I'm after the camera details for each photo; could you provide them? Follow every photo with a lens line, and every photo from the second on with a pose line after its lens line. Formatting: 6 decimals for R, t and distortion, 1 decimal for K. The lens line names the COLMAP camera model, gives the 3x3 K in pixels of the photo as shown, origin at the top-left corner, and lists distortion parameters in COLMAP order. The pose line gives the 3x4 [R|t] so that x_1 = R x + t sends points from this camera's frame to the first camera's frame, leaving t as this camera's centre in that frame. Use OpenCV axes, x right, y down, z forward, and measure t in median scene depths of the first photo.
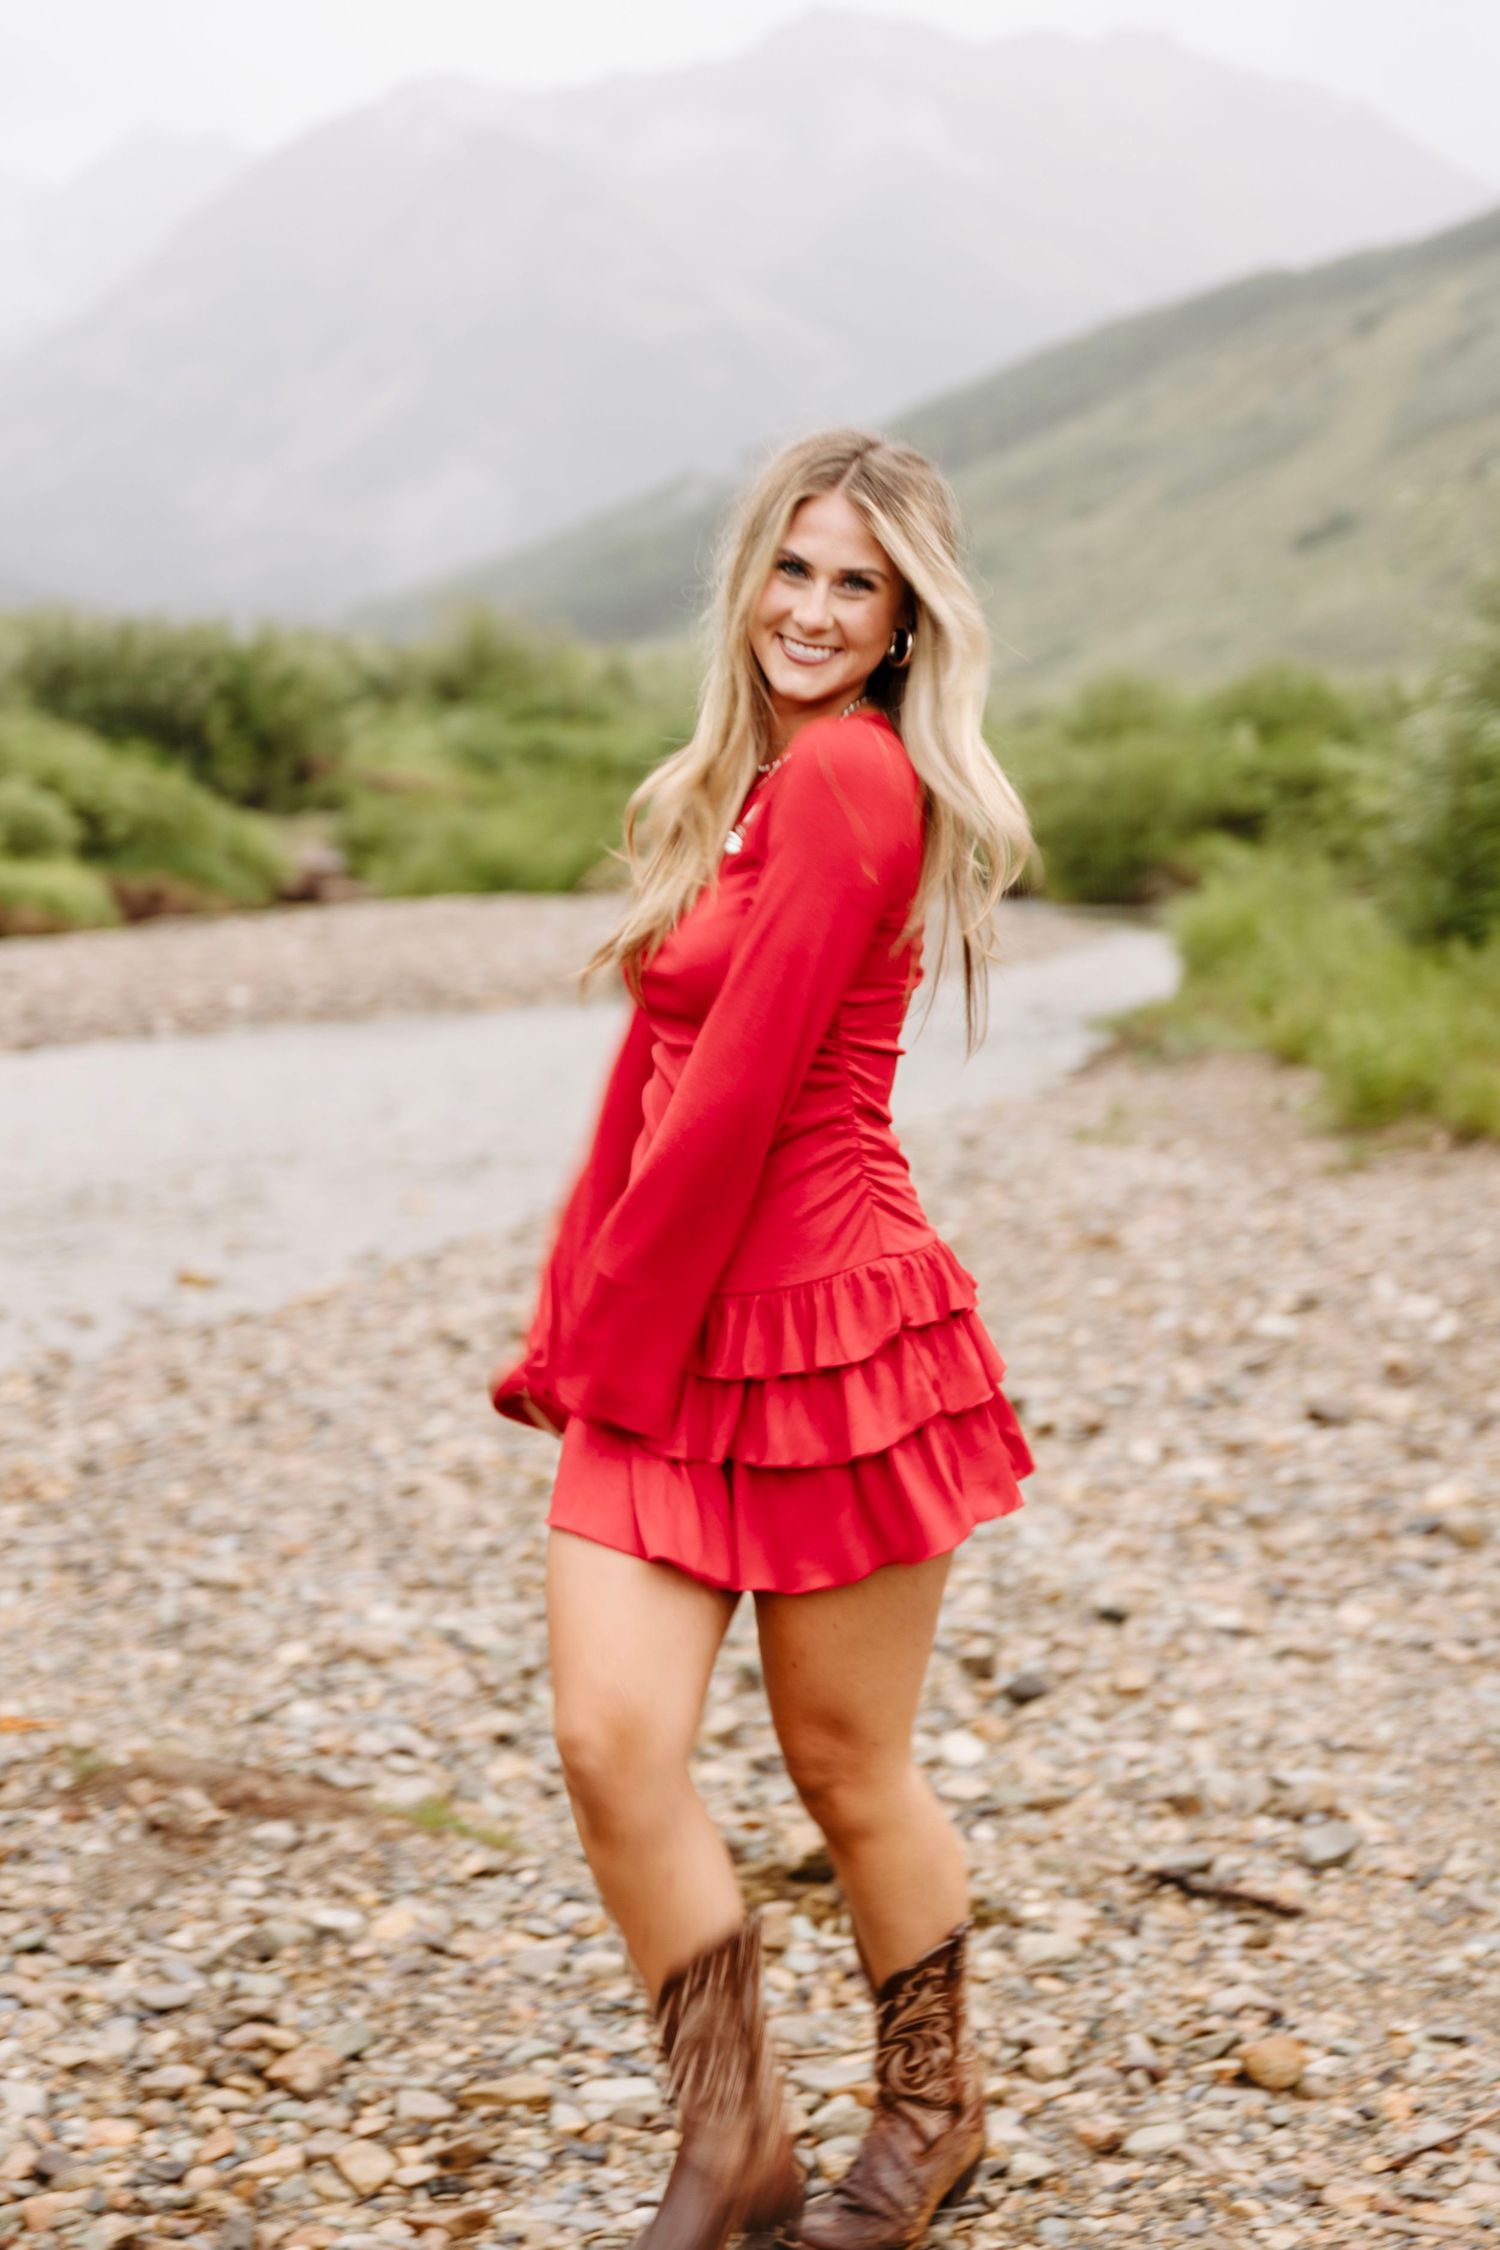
lens RADIAL K [[3790.4, 0, 744.0], [0, 3790.4, 1128.6], [0, 0, 1]] dist [-0.010432, 0.000000]
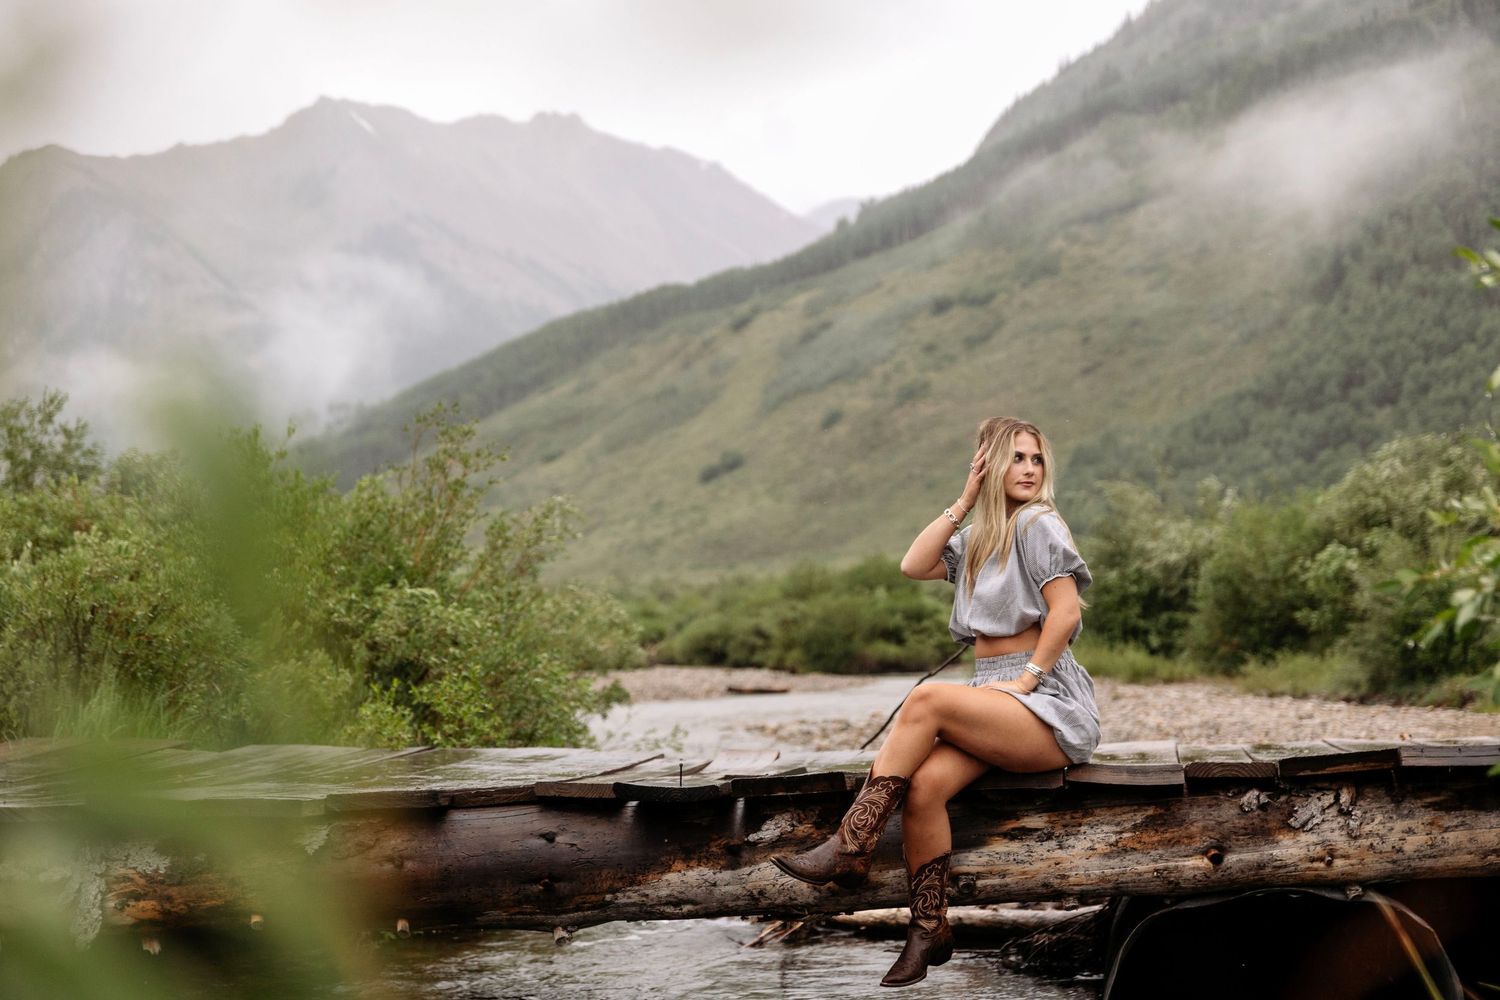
lens RADIAL K [[2843.9, 0, 751.6], [0, 2843.9, 500.1], [0, 0, 1]] dist [0.091144, 0.000000]
pose [[0.985093, -0.021738, 0.170645, -1.232790], [0.046141, 0.989023, -0.140372, 0.363072], [-0.165721, 0.146153, 0.975282, -3.015805]]
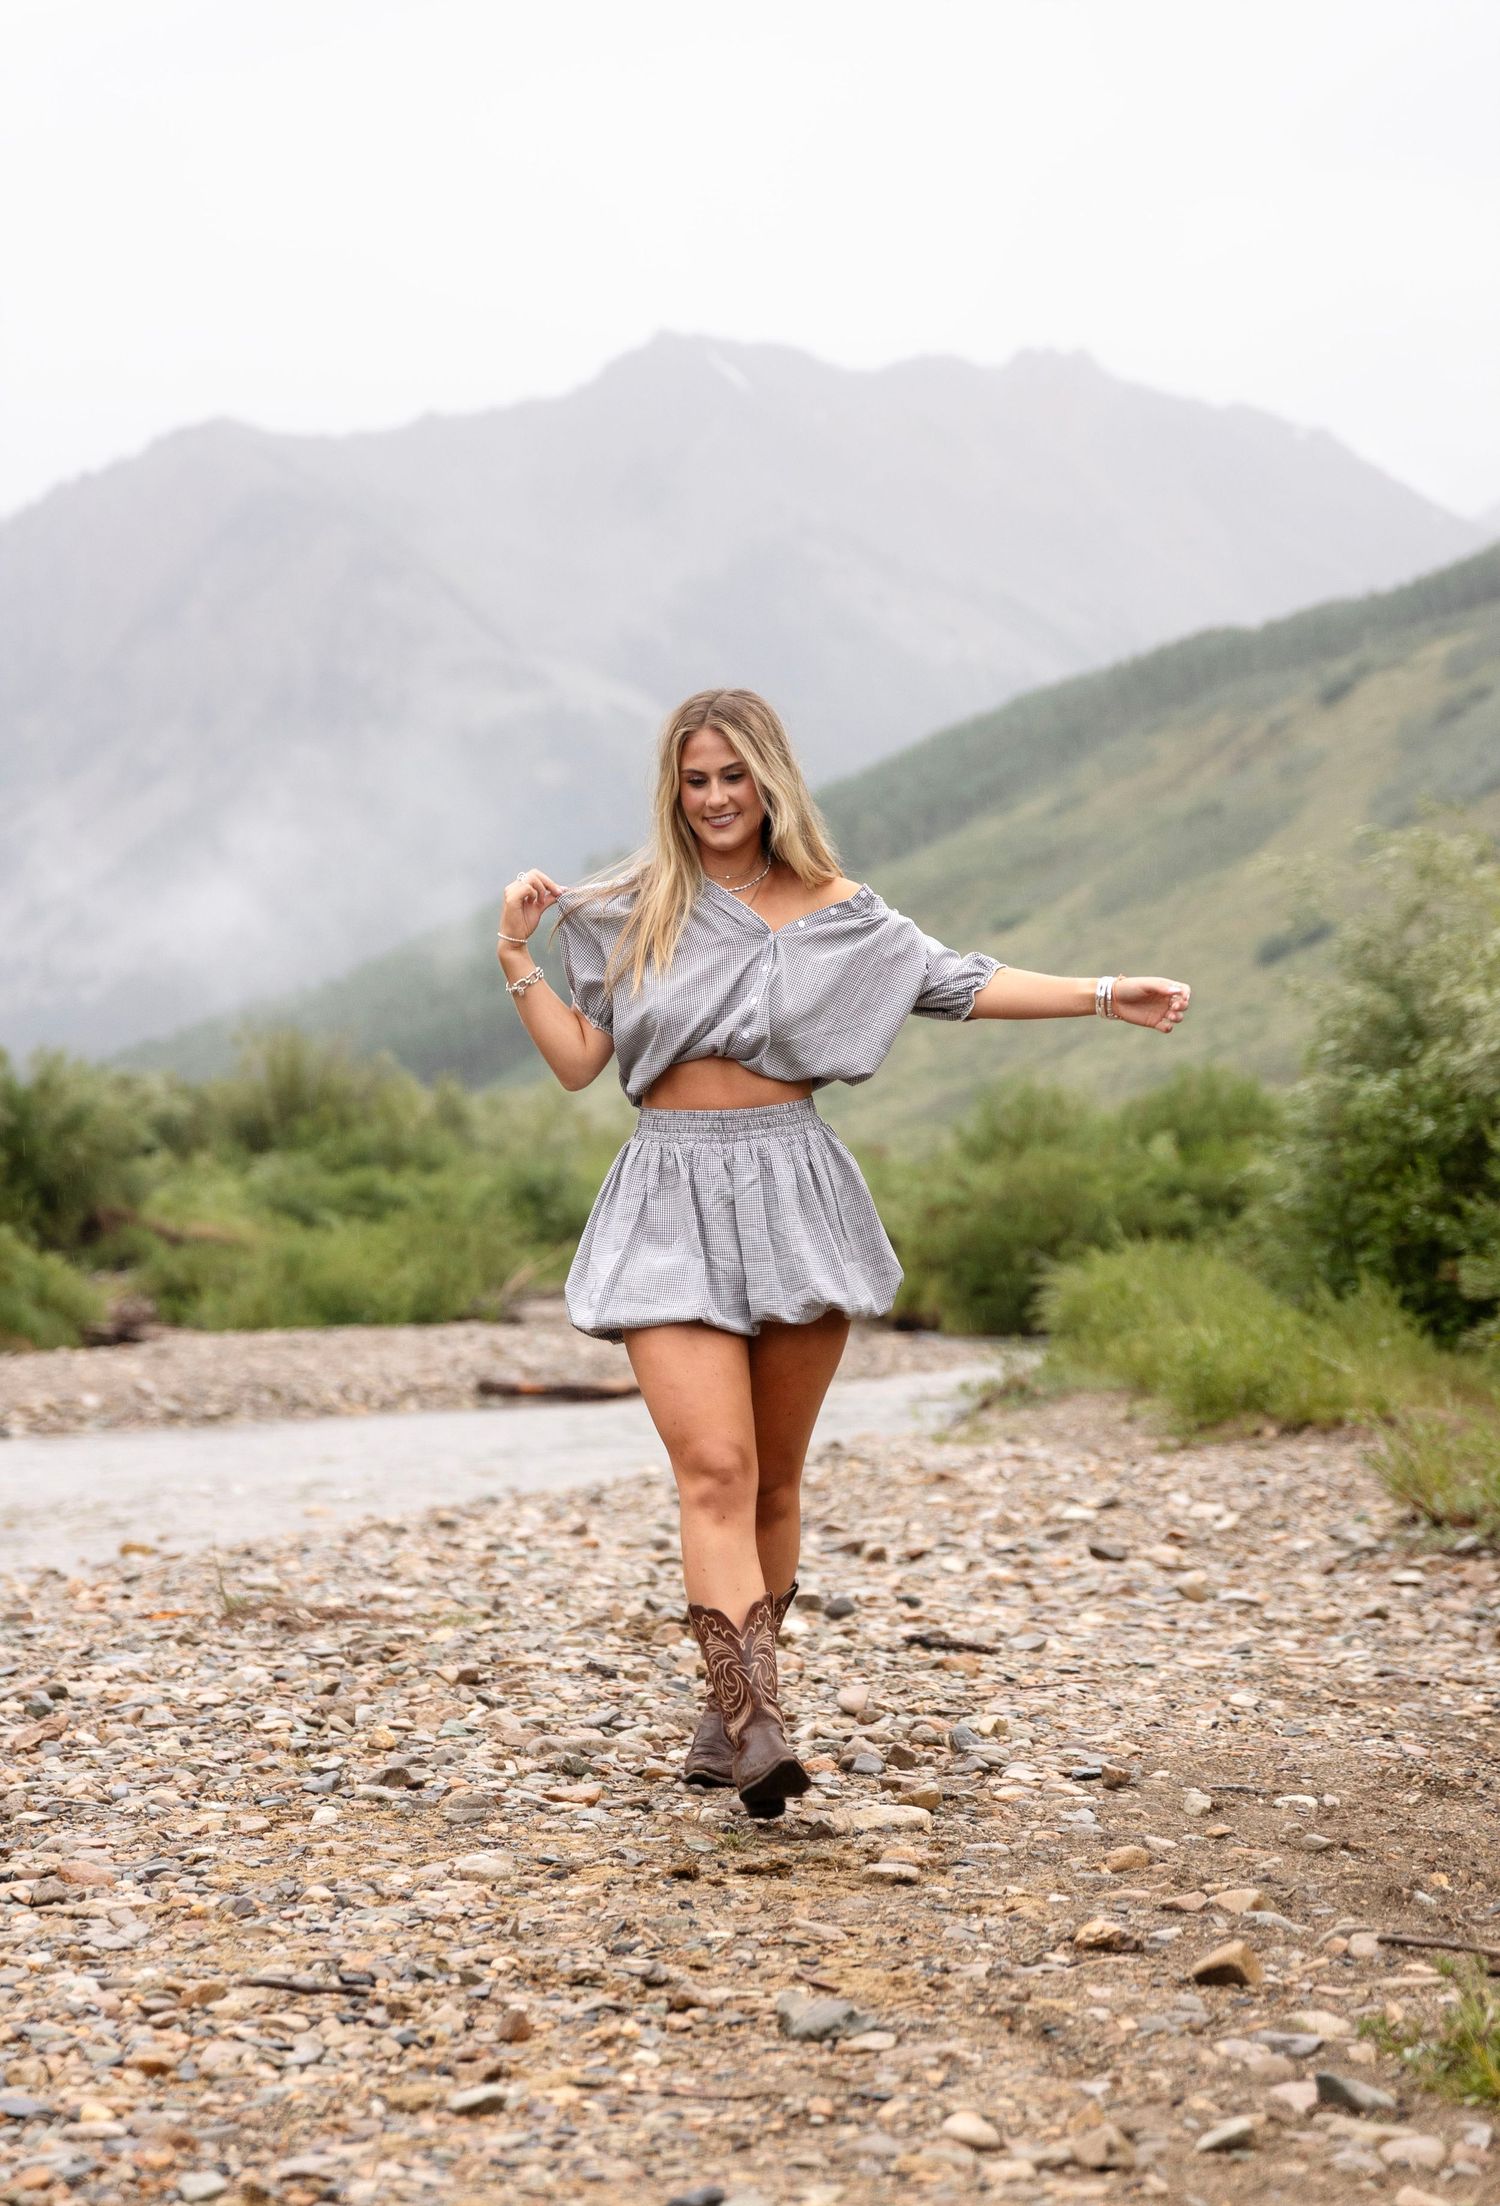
lens RADIAL K [[4690.2, 0, 746.1], [0, 4690.2, 1109.0], [0, 0, 1]] dist [0.051521, 0.000000]
pose [[0.999232, -0.022481, 0.032091, -0.011464], [0.026268, 0.992065, -0.122949, 0.133839], [-0.029072, 0.123697, 0.991894, -0.613204]]
